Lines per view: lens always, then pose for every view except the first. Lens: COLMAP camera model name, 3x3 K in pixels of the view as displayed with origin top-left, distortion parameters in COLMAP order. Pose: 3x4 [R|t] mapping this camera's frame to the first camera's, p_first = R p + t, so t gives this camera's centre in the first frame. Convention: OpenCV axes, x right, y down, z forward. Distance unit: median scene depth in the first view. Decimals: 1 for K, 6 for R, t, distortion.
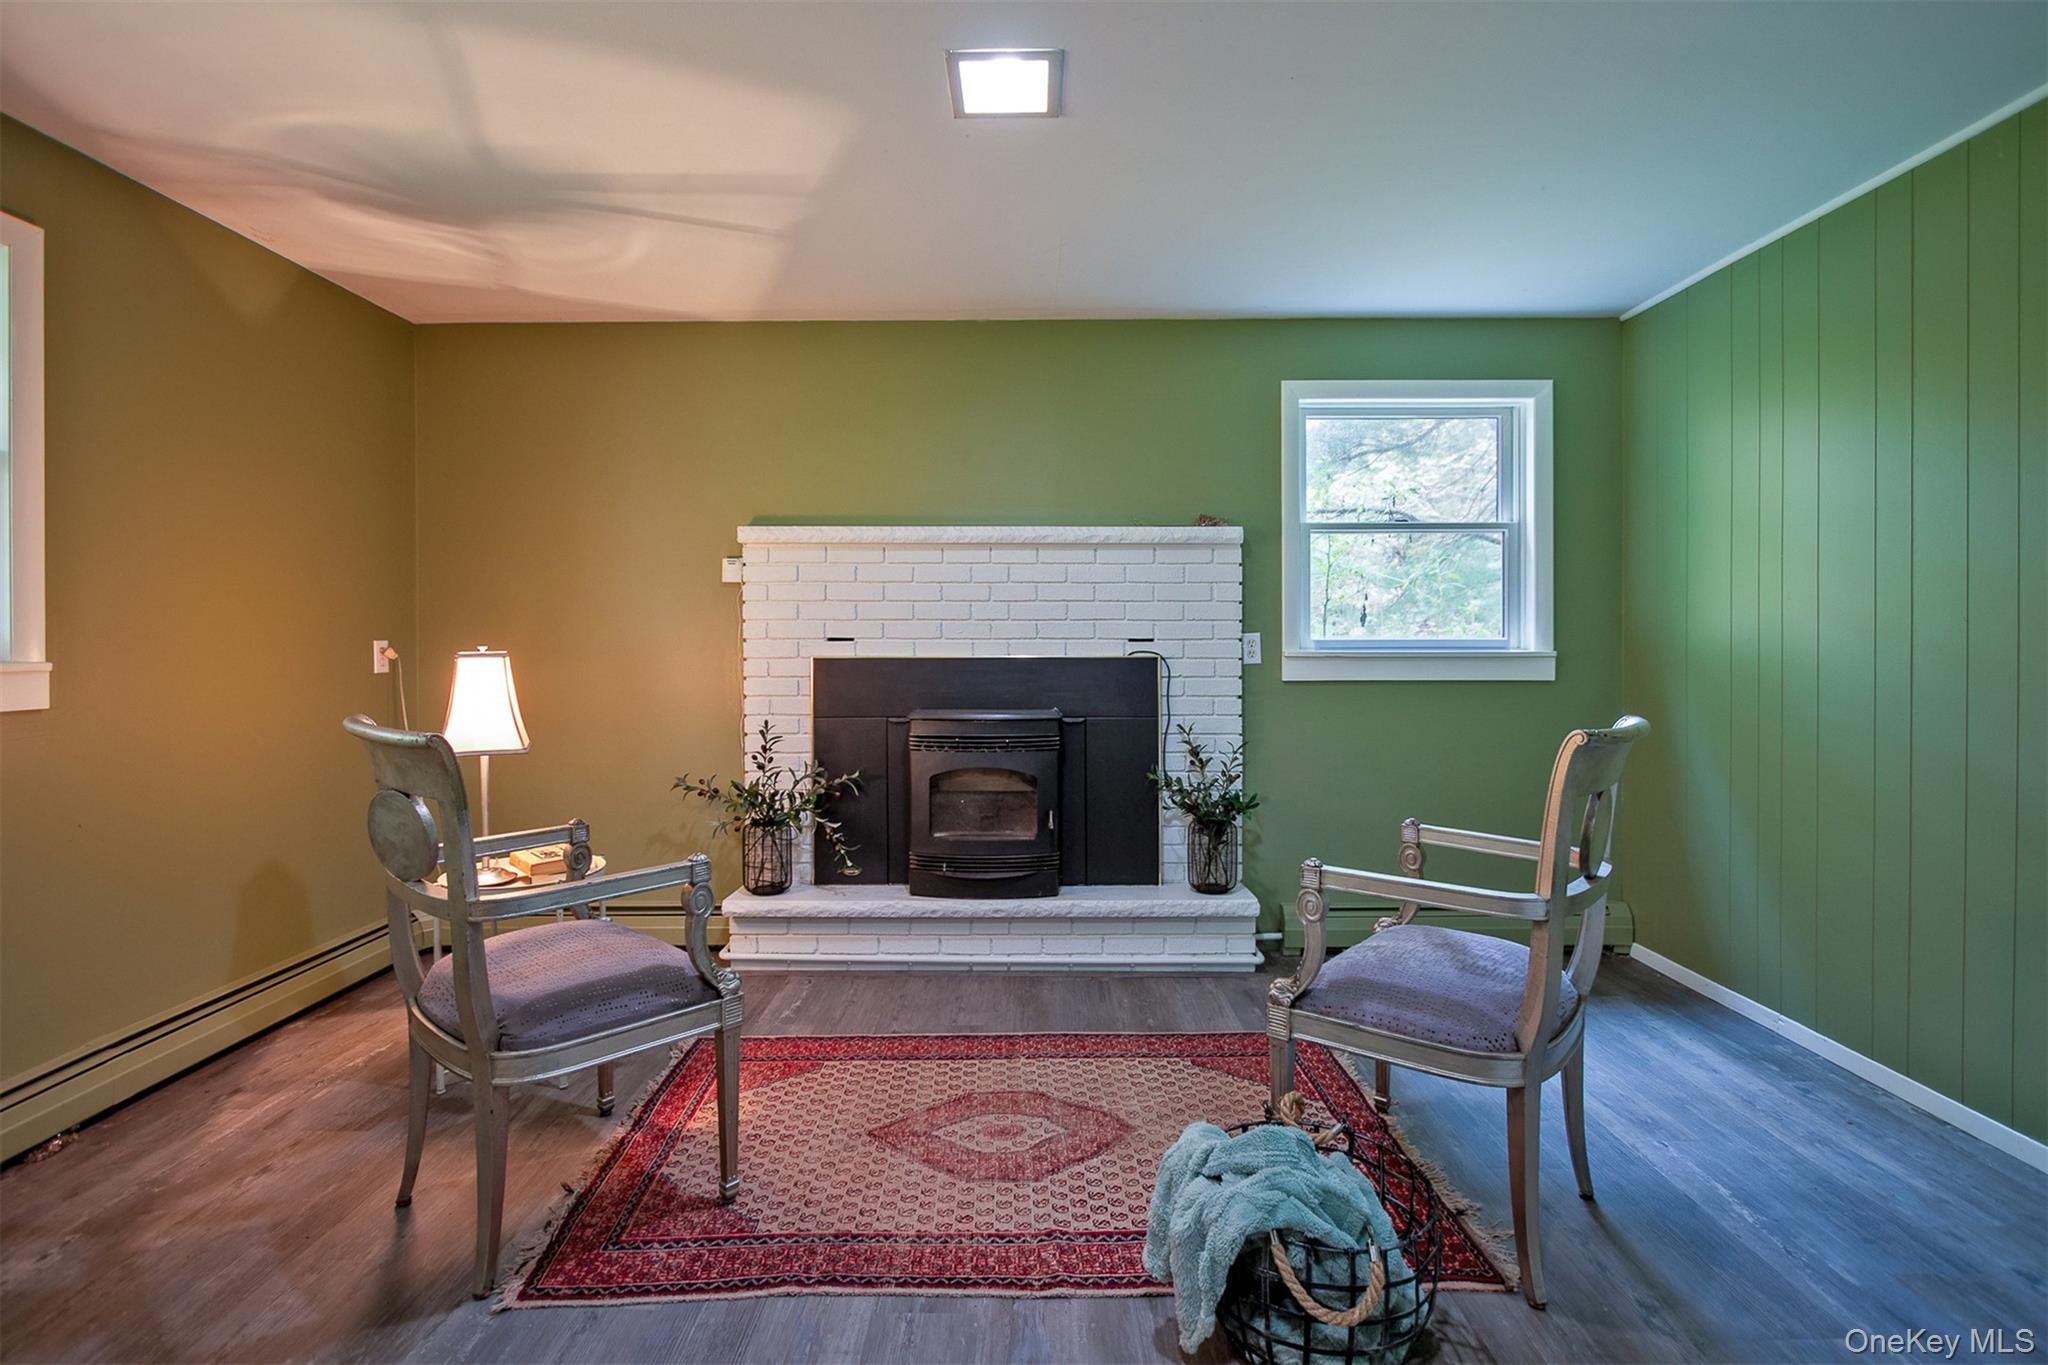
lens RADIAL K [[963.9, 0, 1024.7], [0, 963.9, 660.8], [0, 0, 1]] dist [0.003462, -0.003332]
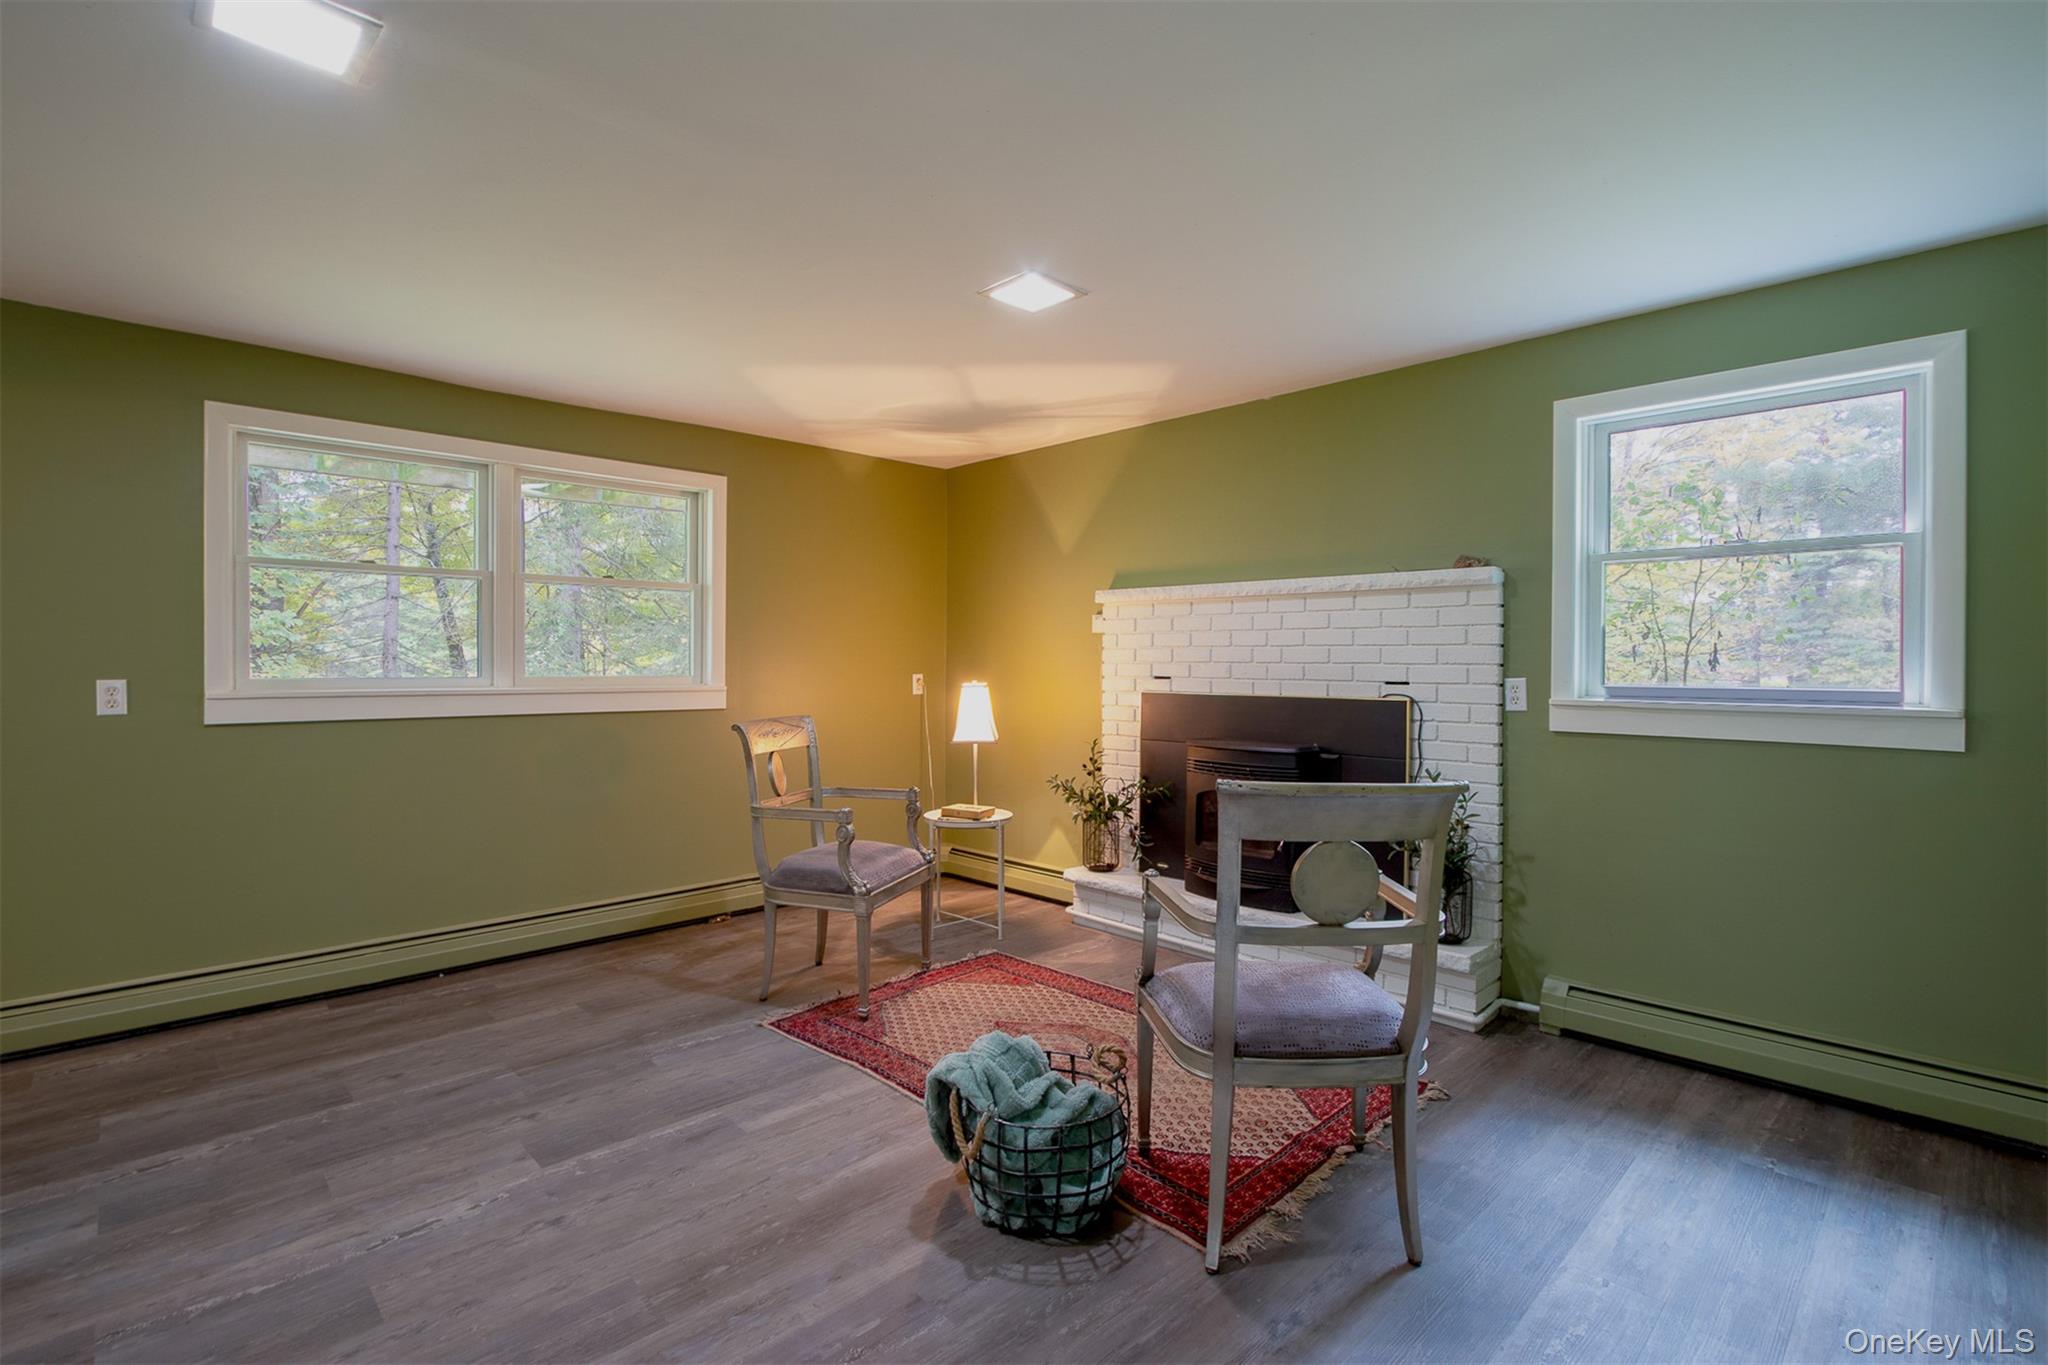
lens RADIAL K [[963.9, 0, 1034.9], [0, 963.9, 677.0], [0, 0, 1]] dist [0.003462, -0.003332]
pose [[0.700126, 0.014396, -0.713874, 0.583703], [-0.025797, 0.999654, -0.005142, -0.012920], [0.713553, 0.022016, 0.700255, 0.013312]]
